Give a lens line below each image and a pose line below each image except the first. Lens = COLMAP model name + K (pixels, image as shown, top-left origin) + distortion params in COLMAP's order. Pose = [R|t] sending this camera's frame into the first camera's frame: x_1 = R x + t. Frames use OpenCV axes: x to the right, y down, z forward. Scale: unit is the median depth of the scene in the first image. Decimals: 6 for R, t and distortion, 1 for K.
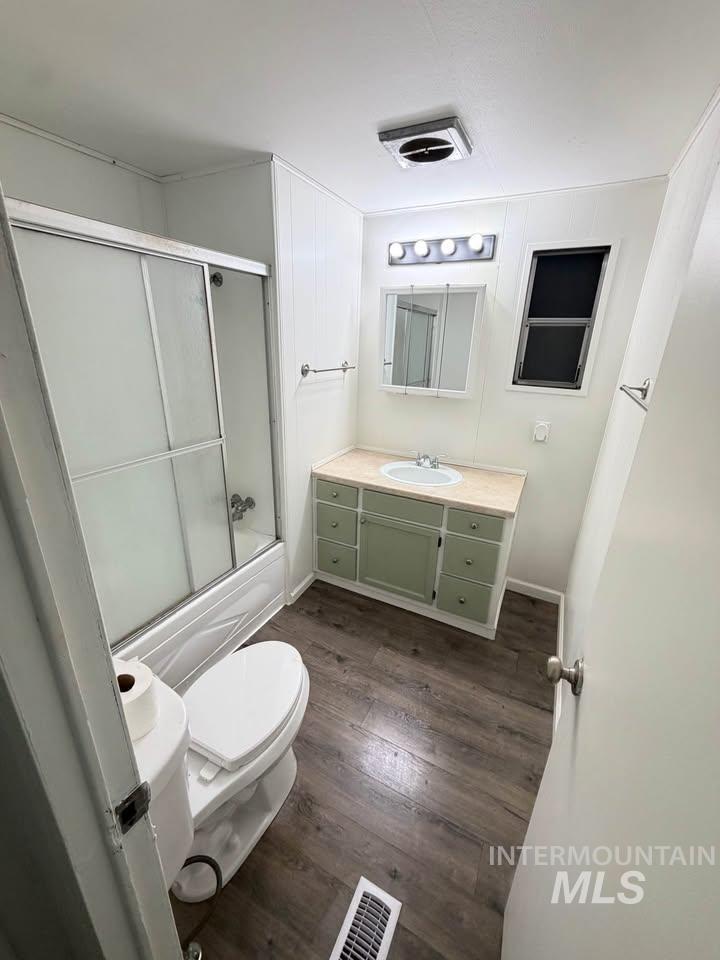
lens RADIAL K [[382.7, 0, 361.1], [0, 382.7, 477.6], [0, 0, 1]] dist [-0.000772, 0.000013]
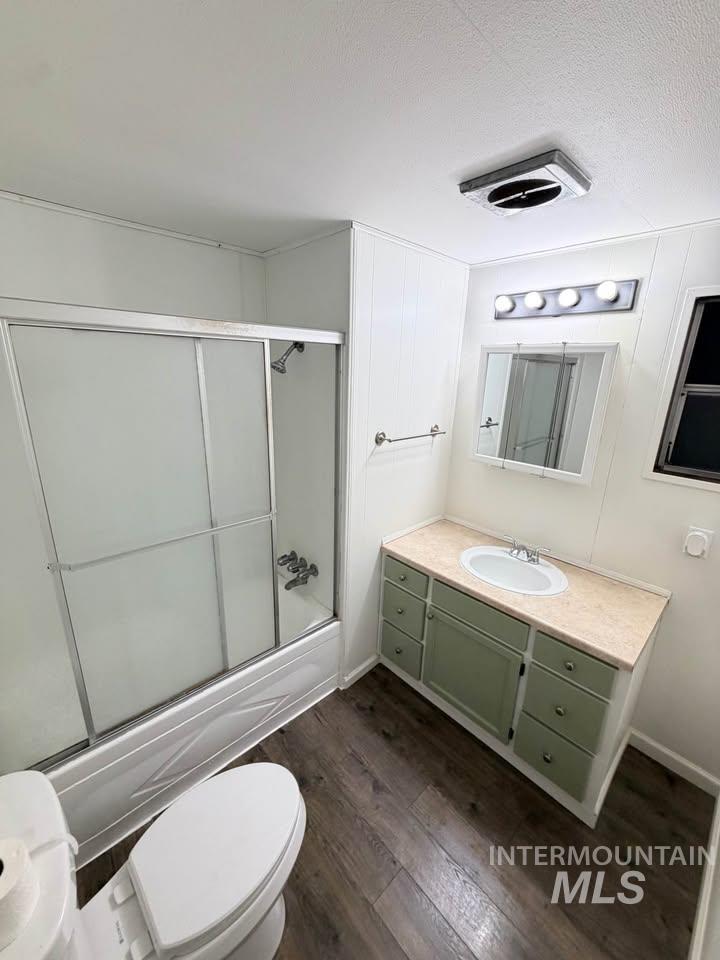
lens RADIAL K [[382.7, 0, 361.1], [0, 382.7, 477.6], [0, 0, 1]] dist [-0.000772, 0.000013]
pose [[0.939620, 0.094040, -0.329045, 0.113916], [-0.118955, 0.991298, -0.056377, -0.127236], [0.320880, 0.092114, 0.942630, 0.133921]]
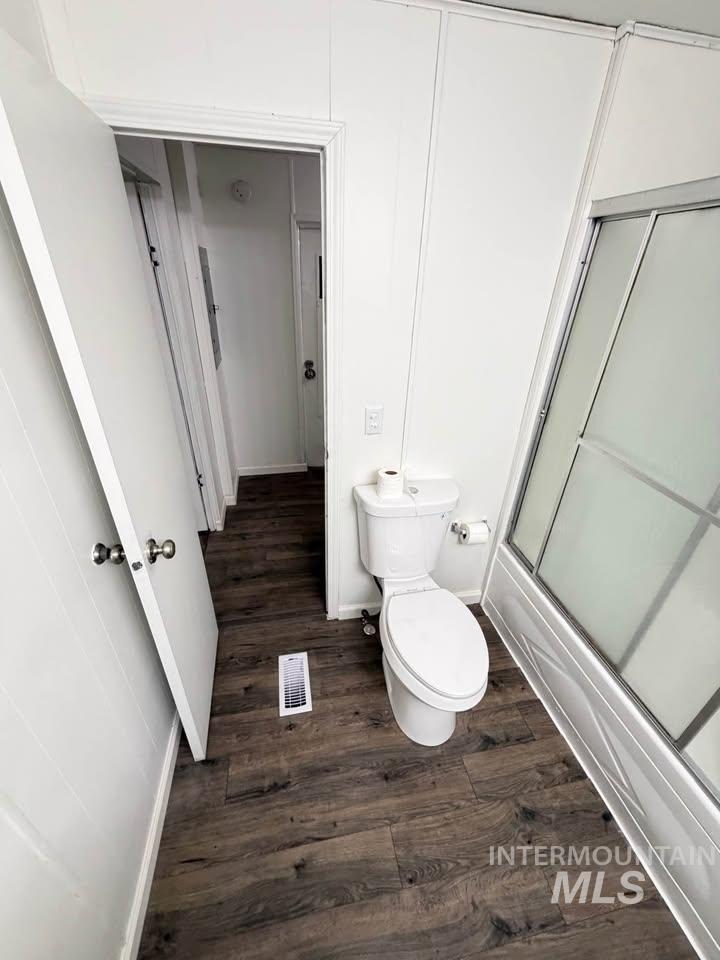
lens RADIAL K [[382.7, 0, 361.1], [0, 382.7, 477.6], [0, 0, 1]] dist [-0.000772, 0.000013]
pose [[-0.782750, 0.250451, -0.569717, 0.237017], [-0.264179, 0.695155, 0.668557, -0.271164], [0.563482, 0.673820, -0.477969, 0.652757]]
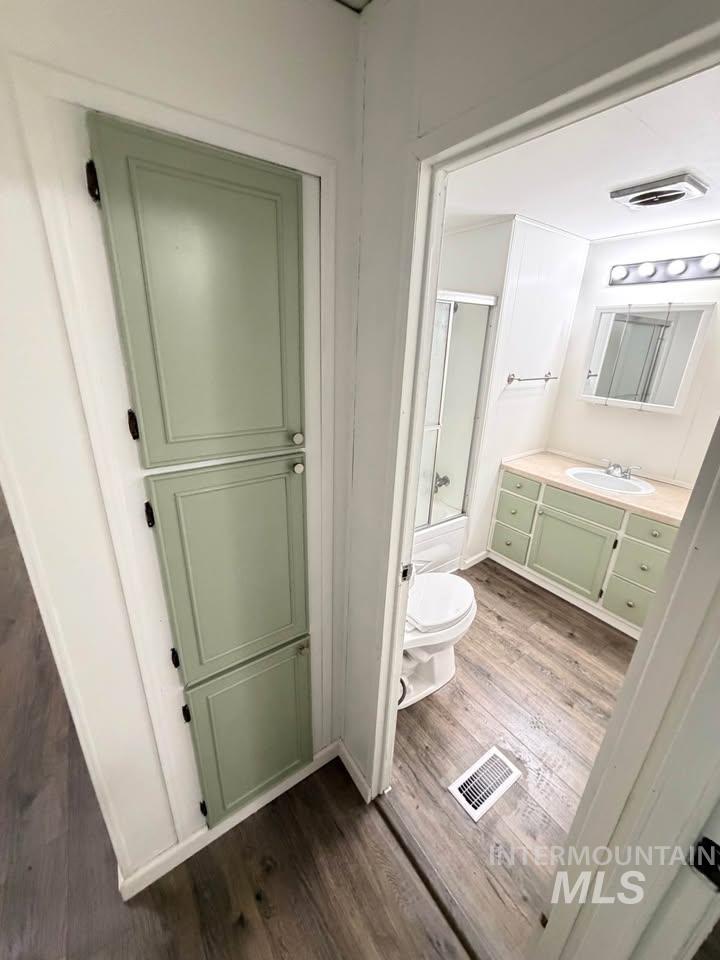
lens RADIAL K [[382.7, 0, 361.1], [0, 382.7, 477.6], [0, 0, 1]] dist [-0.000772, 0.000013]
pose [[0.884960, 0.160357, -0.437186, 0.013426], [-0.164658, 0.985944, 0.028335, 0.069355], [0.435585, 0.046911, 0.898924, -0.270022]]
